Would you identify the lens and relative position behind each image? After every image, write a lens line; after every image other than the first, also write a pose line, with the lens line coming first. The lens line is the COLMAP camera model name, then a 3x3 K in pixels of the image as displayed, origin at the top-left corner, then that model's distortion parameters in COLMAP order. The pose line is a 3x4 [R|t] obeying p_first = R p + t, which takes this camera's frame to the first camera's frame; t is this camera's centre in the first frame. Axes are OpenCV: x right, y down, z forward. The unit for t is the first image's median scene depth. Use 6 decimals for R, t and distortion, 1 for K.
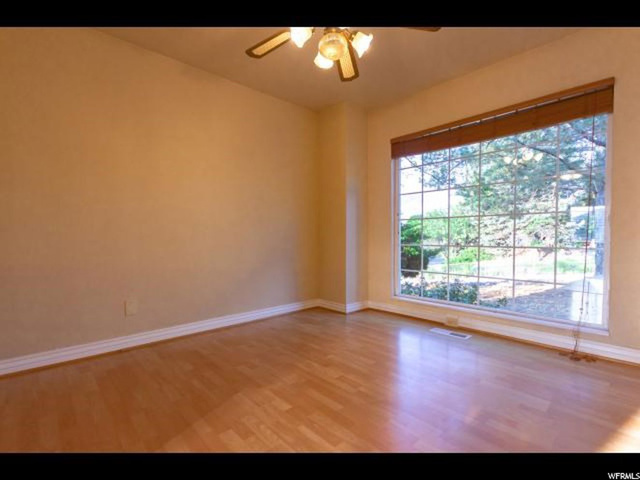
lens RADIAL K [[310.5, 0, 320.0], [0, 310.5, 240.0], [0, 0, 1]] dist [0.003640, 0.000233]
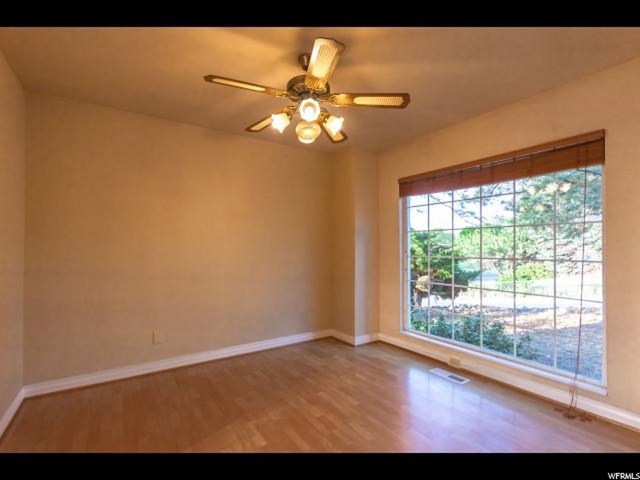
lens RADIAL K [[310.5, 0, 320.0], [0, 310.5, 240.0], [0, 0, 1]] dist [0.003640, 0.000233]
pose [[0.988660, 0.003635, -0.150126, 0.151126], [-0.009073, 0.999327, -0.035549, -0.097752], [0.149896, 0.036508, 0.988028, -0.074588]]
